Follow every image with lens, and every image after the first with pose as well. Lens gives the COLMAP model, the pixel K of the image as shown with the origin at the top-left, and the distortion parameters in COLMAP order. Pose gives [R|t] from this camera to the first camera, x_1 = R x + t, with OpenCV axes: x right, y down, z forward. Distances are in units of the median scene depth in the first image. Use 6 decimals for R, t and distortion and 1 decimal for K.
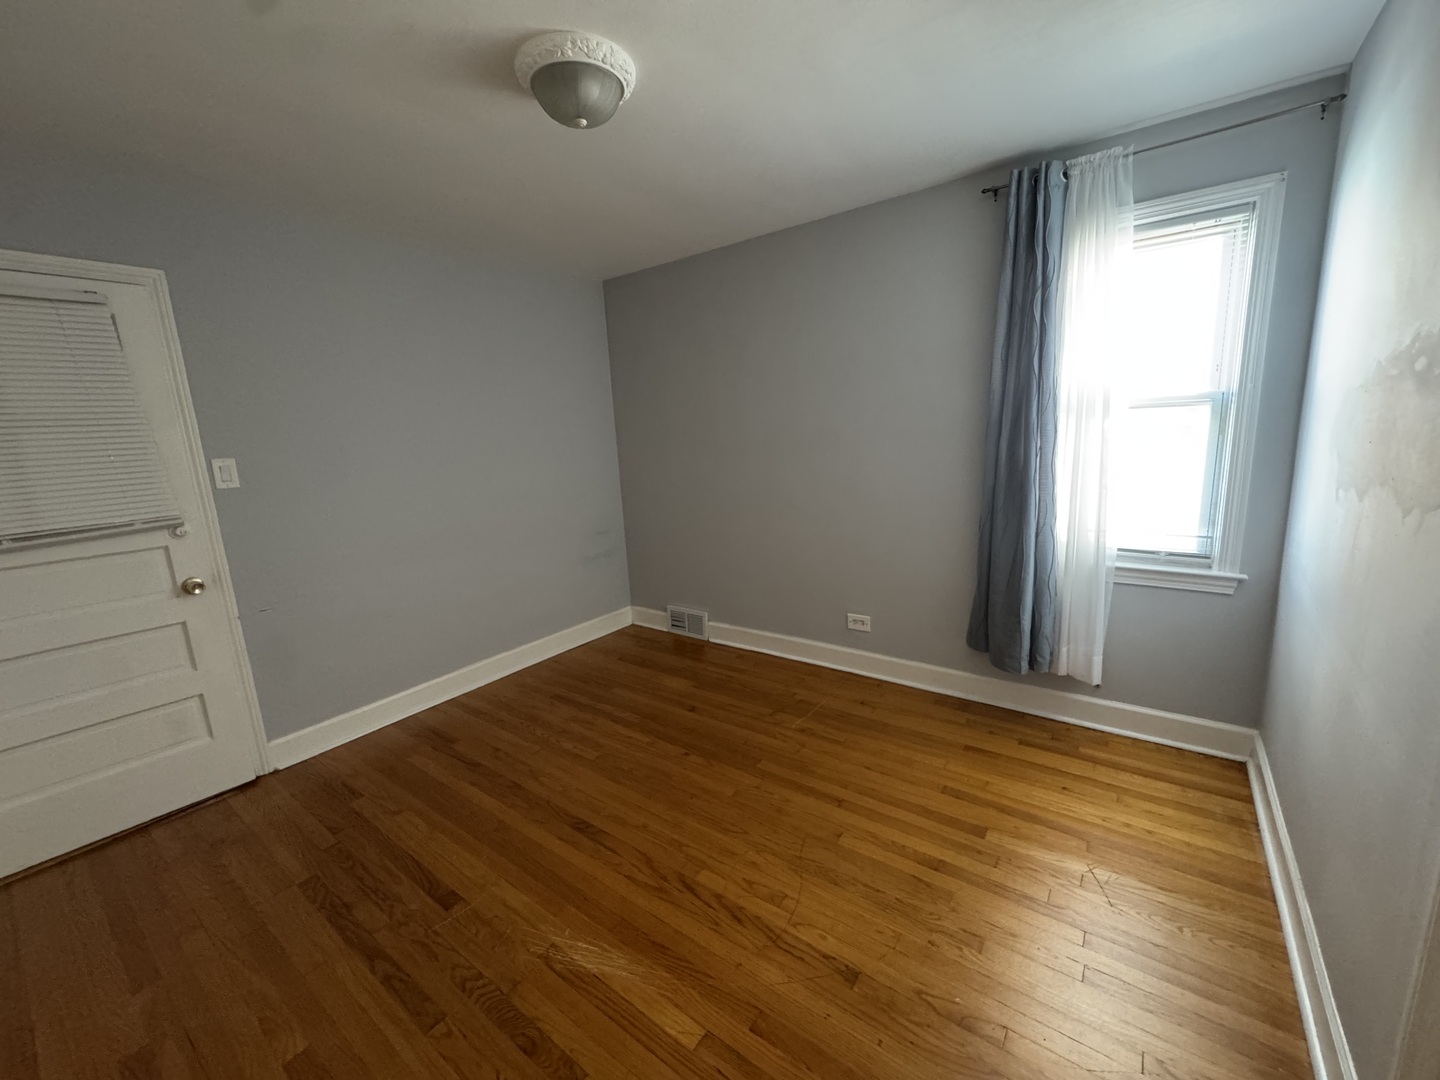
lens RADIAL K [[578.9, 0, 720.0], [0, 578.9, 540.0], [0, 0, 1]] dist [-0.008533, 0.000171]
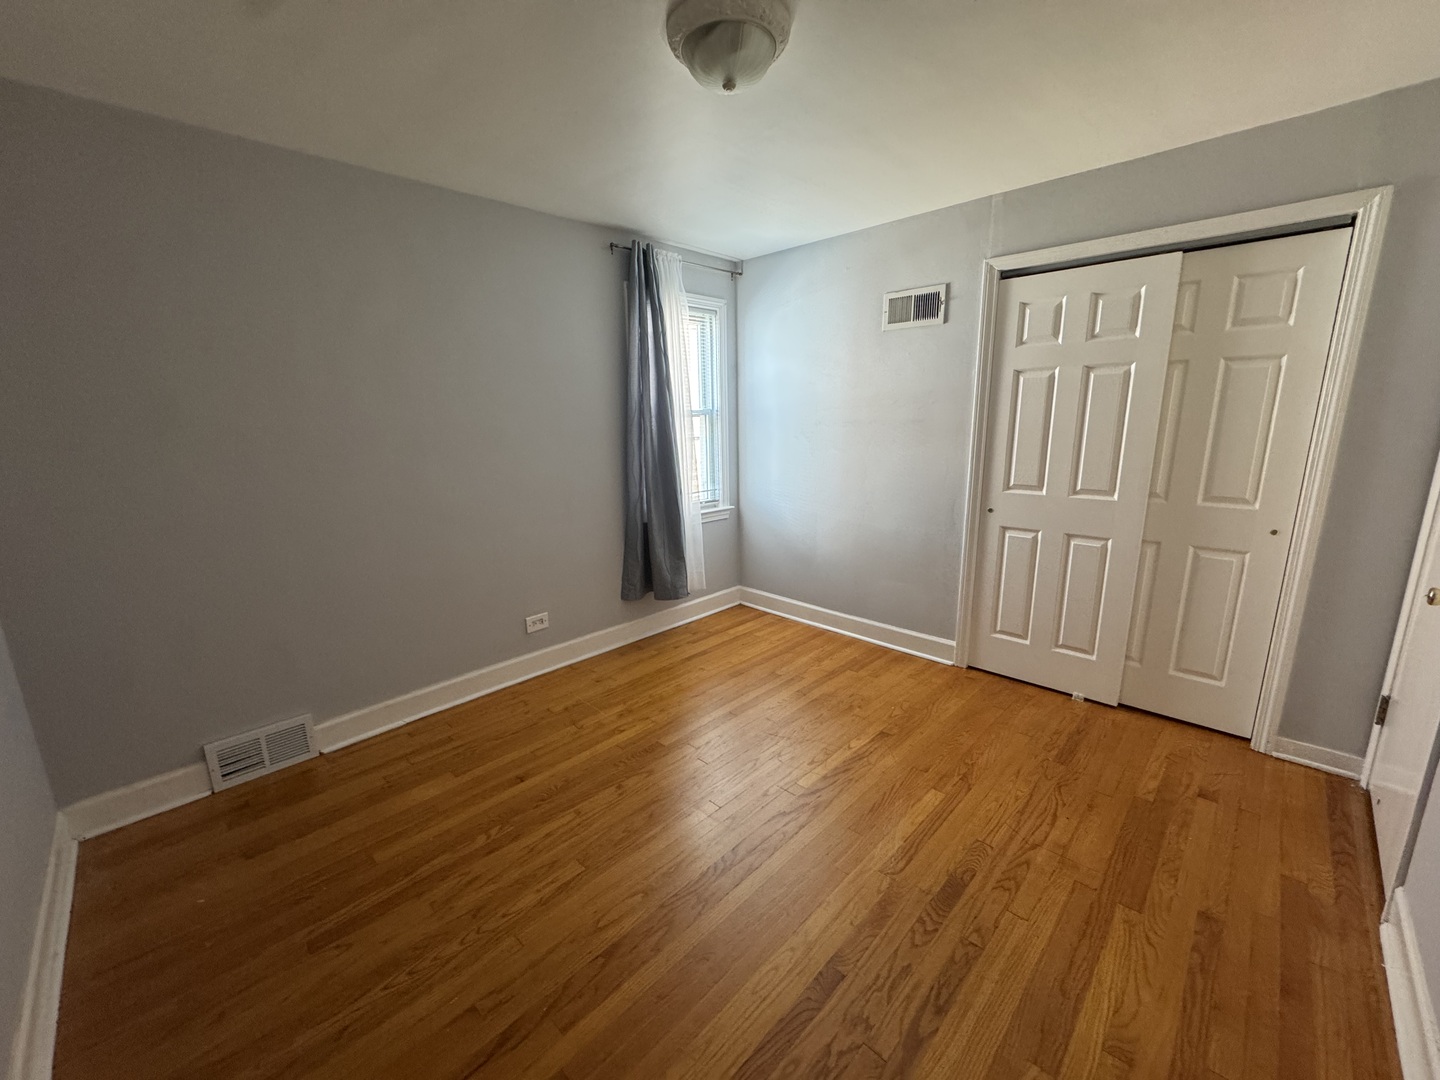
lens RADIAL K [[576.9, 0, 720.0], [0, 576.9, 540.0], [0, 0, 1]] dist [-0.000960, 0.000199]
pose [[0.128875, -0.166789, 0.977534, -0.846487], [0.200091, 0.969853, 0.139099, -0.089782], [-0.971265, 0.177670, 0.158362, 0.648396]]
